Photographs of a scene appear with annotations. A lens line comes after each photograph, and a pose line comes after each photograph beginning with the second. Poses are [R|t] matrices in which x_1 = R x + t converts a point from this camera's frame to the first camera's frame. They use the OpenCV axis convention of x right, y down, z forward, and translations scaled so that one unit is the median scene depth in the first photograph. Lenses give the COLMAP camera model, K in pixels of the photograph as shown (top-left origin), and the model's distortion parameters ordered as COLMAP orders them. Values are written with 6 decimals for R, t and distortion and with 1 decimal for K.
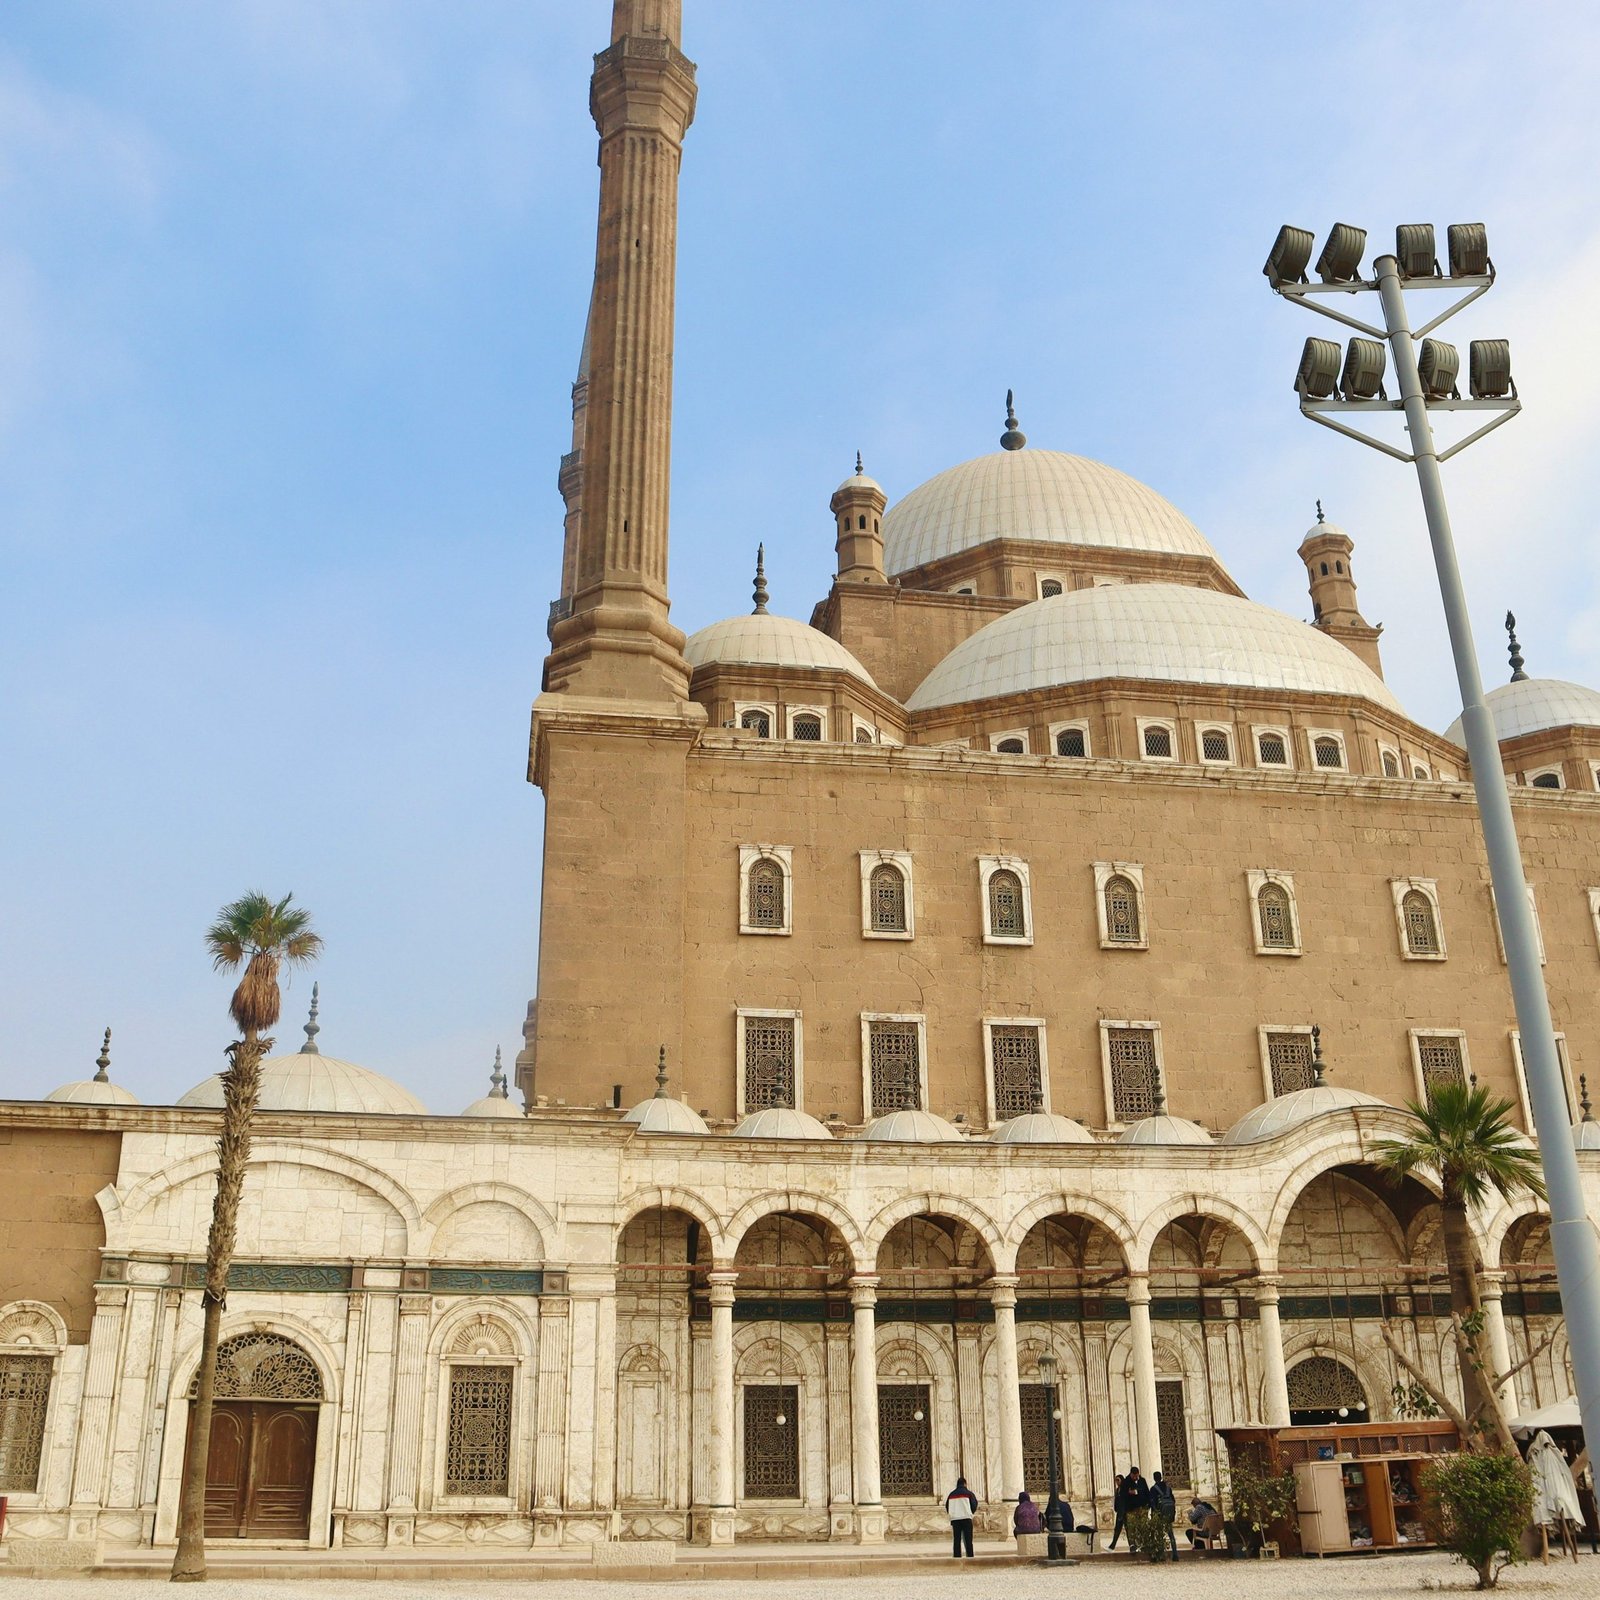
lens RADIAL K [[1590.4, 0, 800.0], [0, 1590.4, 800.0], [0, 0, 1]] dist [-0.088010, 0.027880]
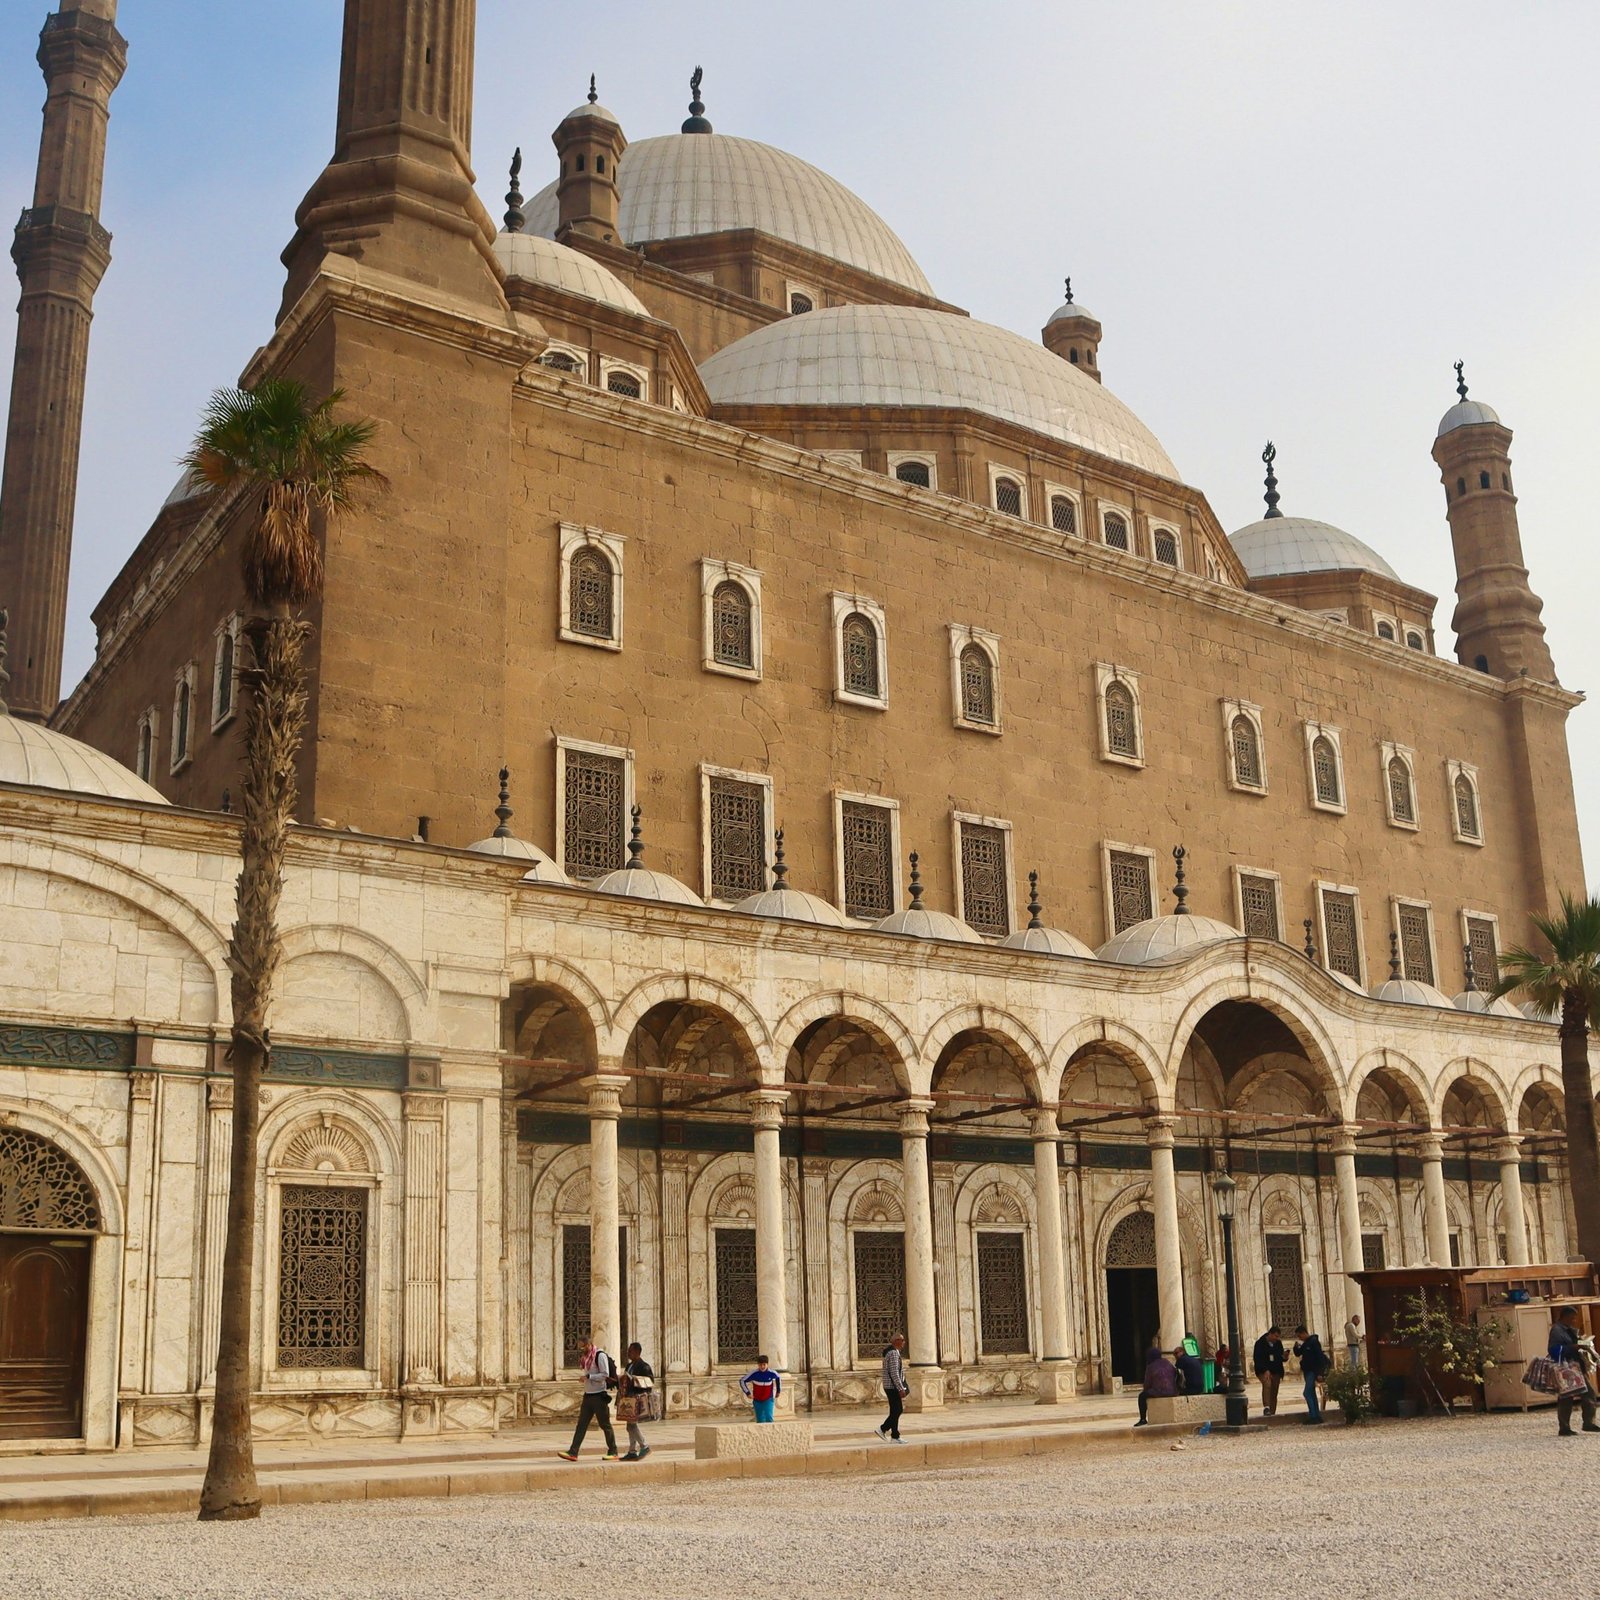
lens RADIAL K [[1749.3, 0, 800.3], [0, 1749.3, 906.4], [0, 0, 1]] dist [-0.117075, 0.073704]
pose [[0.909151, 0.090684, 0.406474, -0.279336], [-0.152799, 0.980574, 0.122996, 0.097751], [-0.387424, -0.173931, 0.905346, 0.215653]]
